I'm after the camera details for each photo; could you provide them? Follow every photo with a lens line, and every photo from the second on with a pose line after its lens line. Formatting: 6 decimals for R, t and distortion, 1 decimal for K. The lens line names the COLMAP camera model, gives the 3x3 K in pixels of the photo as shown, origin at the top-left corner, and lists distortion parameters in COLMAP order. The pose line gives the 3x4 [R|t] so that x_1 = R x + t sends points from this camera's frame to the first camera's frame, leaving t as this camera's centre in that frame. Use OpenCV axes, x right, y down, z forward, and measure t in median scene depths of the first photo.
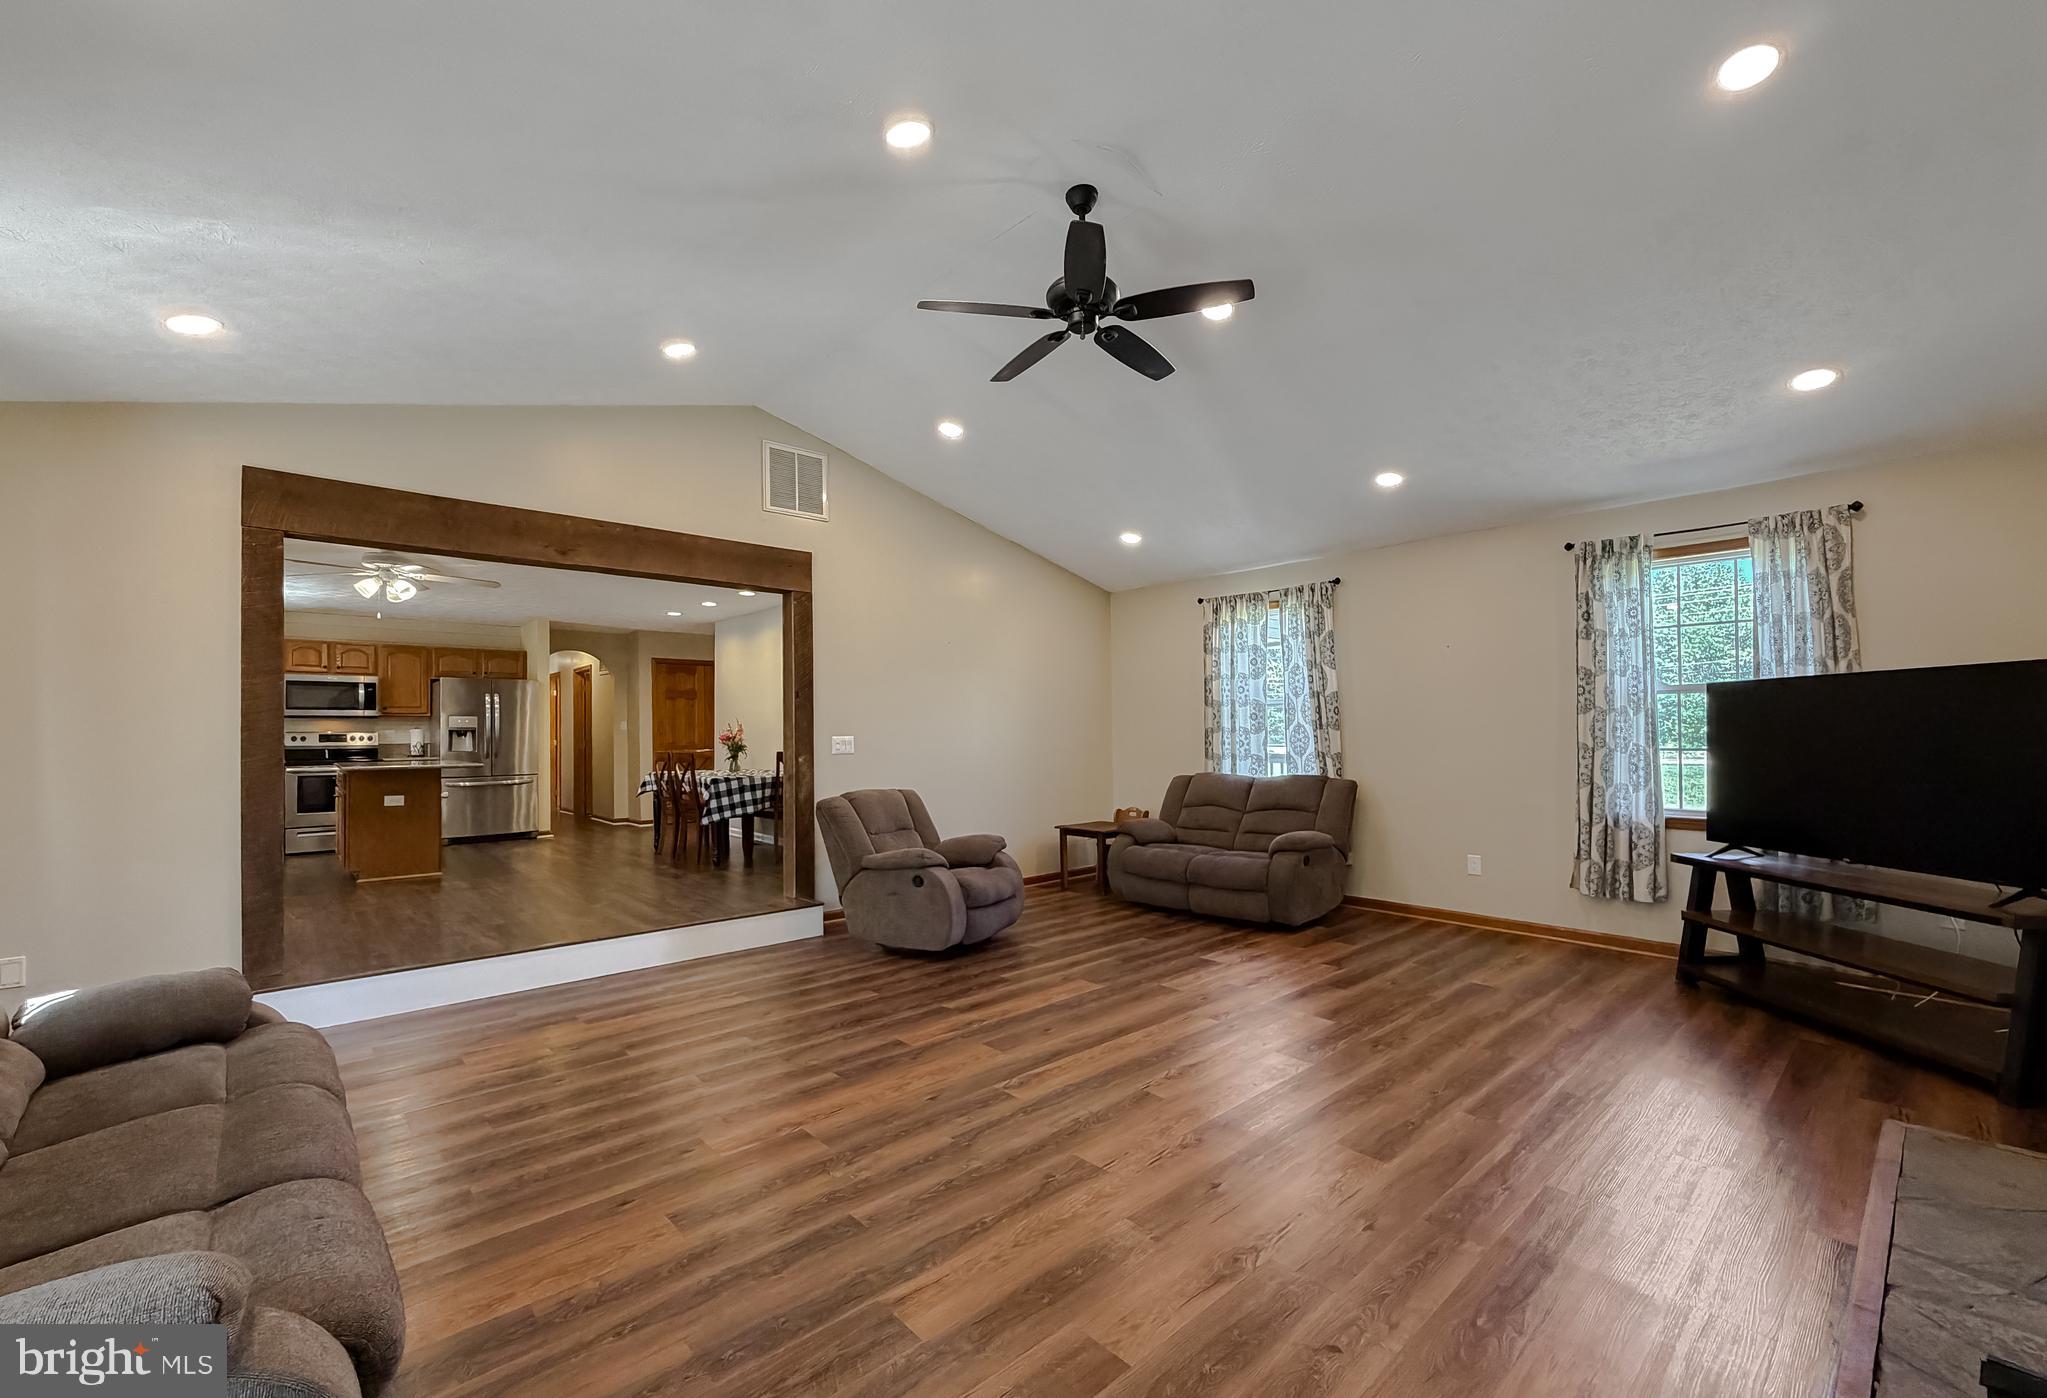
lens RADIAL K [[844.2, 0, 1020.5], [0, 844.2, 732.5], [0, 0, 1]] dist [-0.000360, -0.000261]
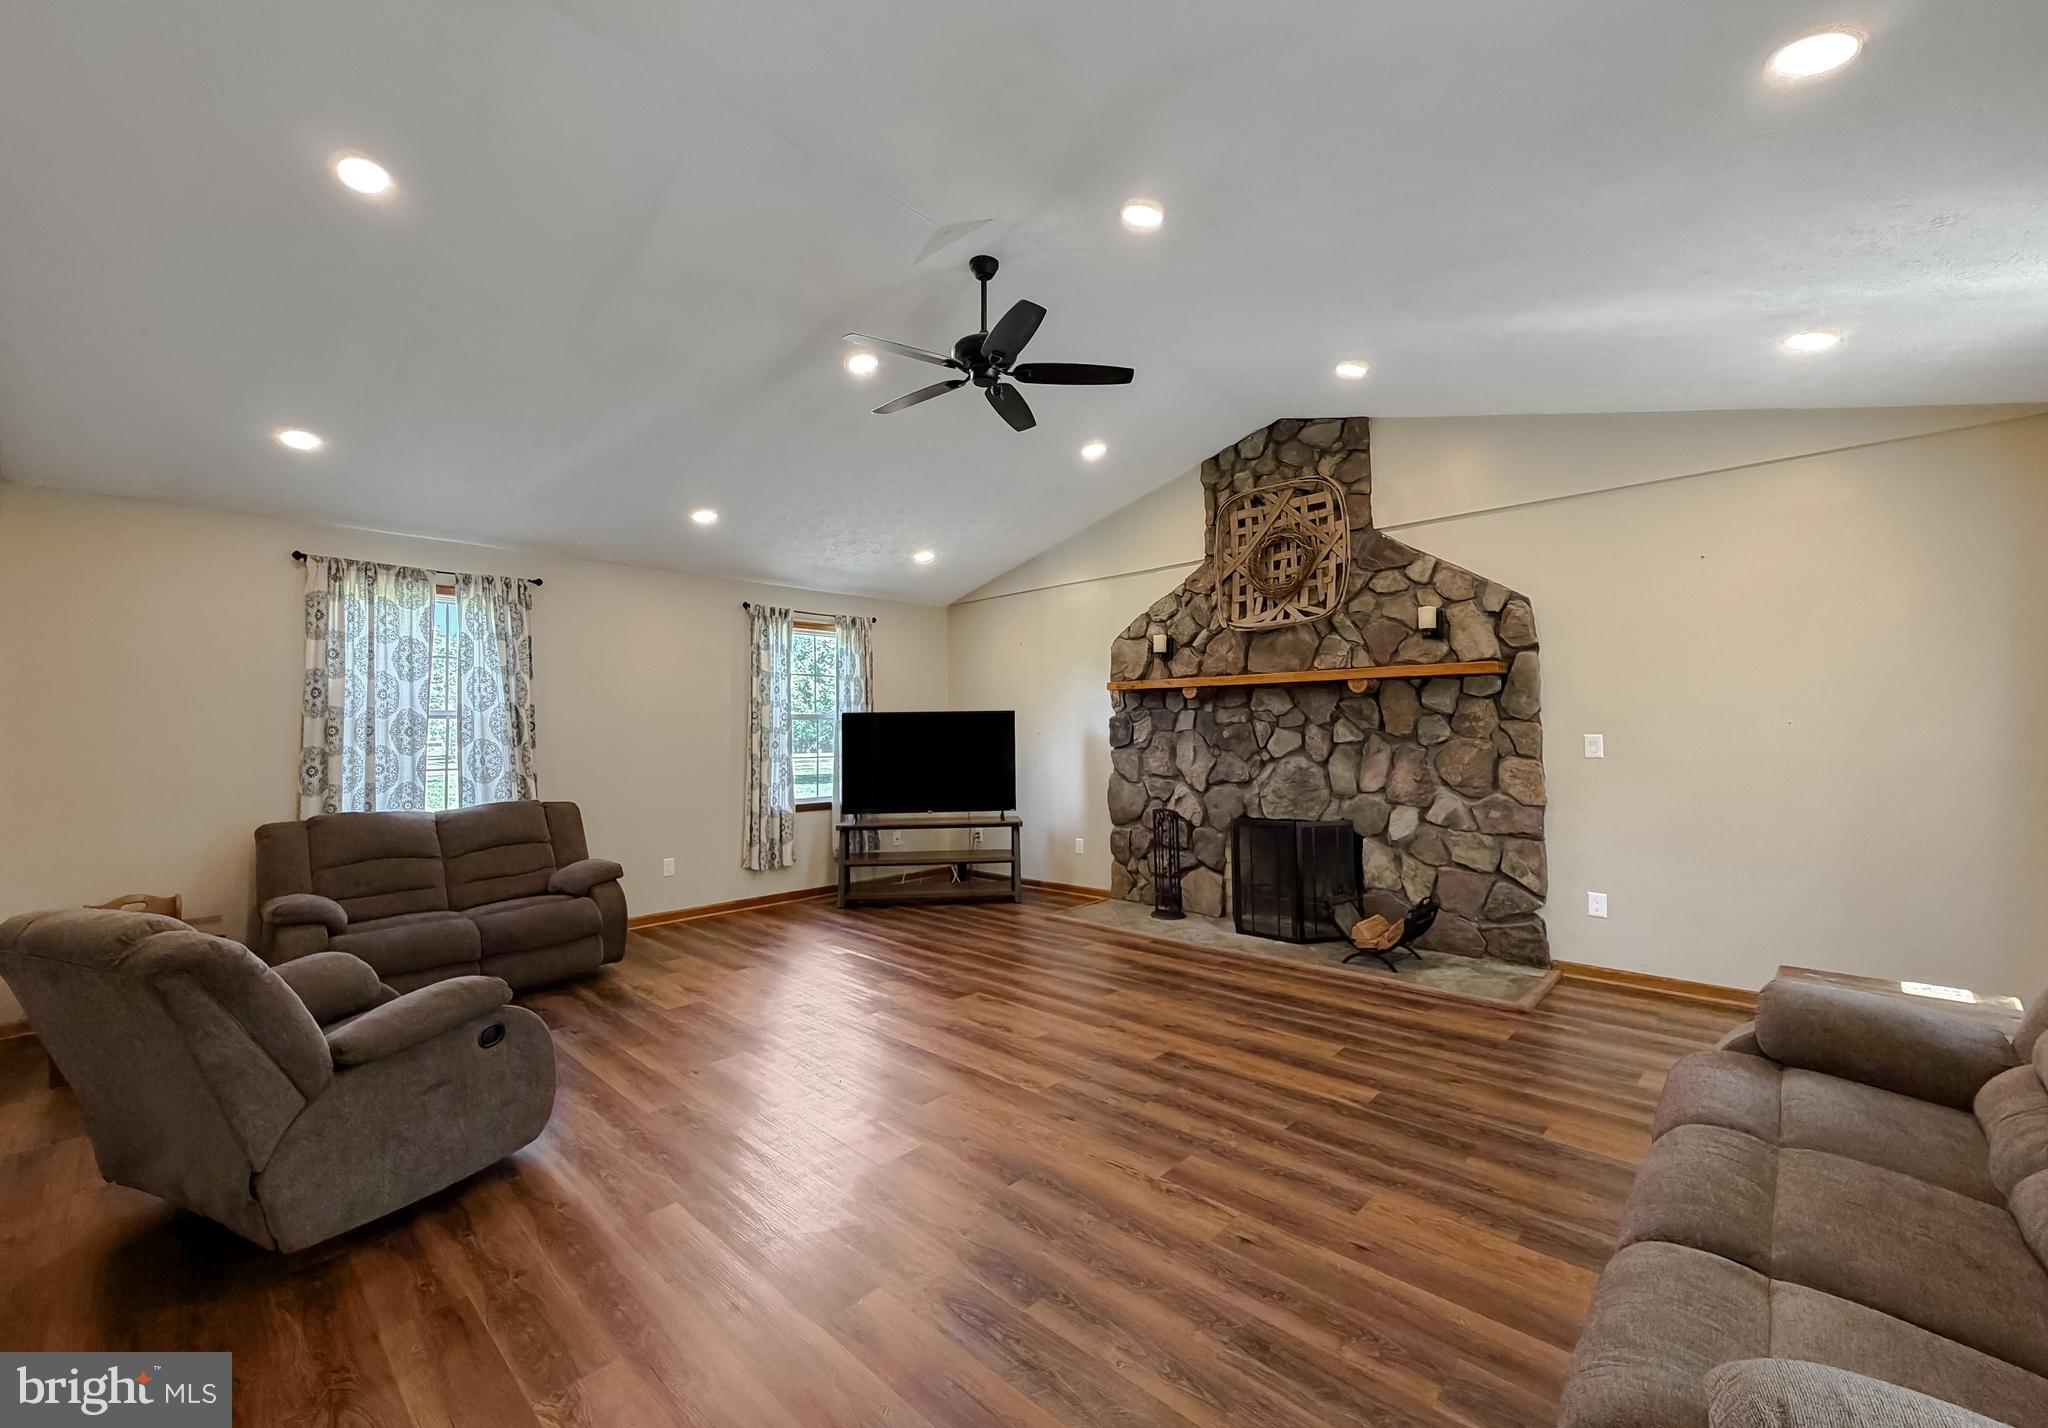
lens RADIAL K [[821.3, 0, 1024.0], [0, 821.3, 714.0], [0, 0, 1]] dist [-0.000197, -0.000017]
pose [[-0.080341, 0.032768, 0.996229, -0.667193], [0.014040, 0.999398, -0.031740, -0.005517], [-0.996669, 0.011437, -0.080753, 0.701369]]
